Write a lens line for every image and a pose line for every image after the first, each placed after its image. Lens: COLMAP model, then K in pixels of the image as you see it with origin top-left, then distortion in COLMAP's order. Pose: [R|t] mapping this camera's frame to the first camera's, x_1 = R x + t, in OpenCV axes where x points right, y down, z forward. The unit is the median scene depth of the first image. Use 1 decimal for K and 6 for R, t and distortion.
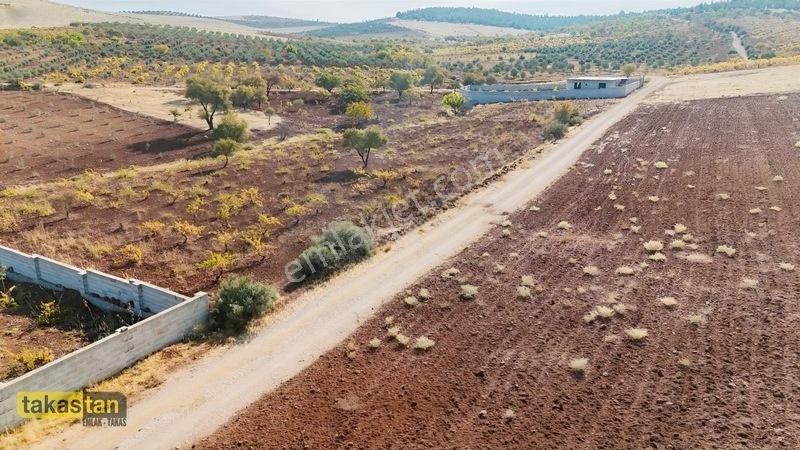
lens RADIAL K [[583.4, 0, 400.0], [0, 583.4, 222.5], [0, 0, 1]] dist [0.071489, -0.064828]
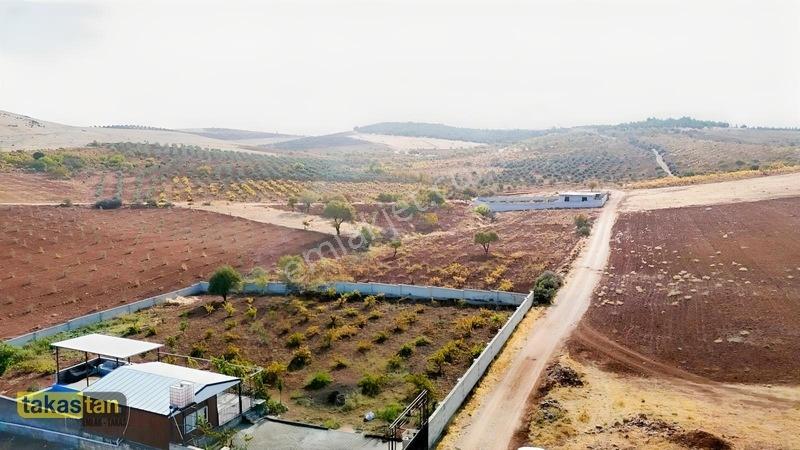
lens RADIAL K [[583.4, 0, 400.2], [0, 583.4, 221.4], [0, 0, 1]] dist [0.071489, -0.064828]
pose [[0.994898, -0.015927, 0.099625, -0.293956], [0.032954, 0.984601, -0.171682, 0.060044], [-0.095357, 0.174089, 0.980102, -0.409639]]
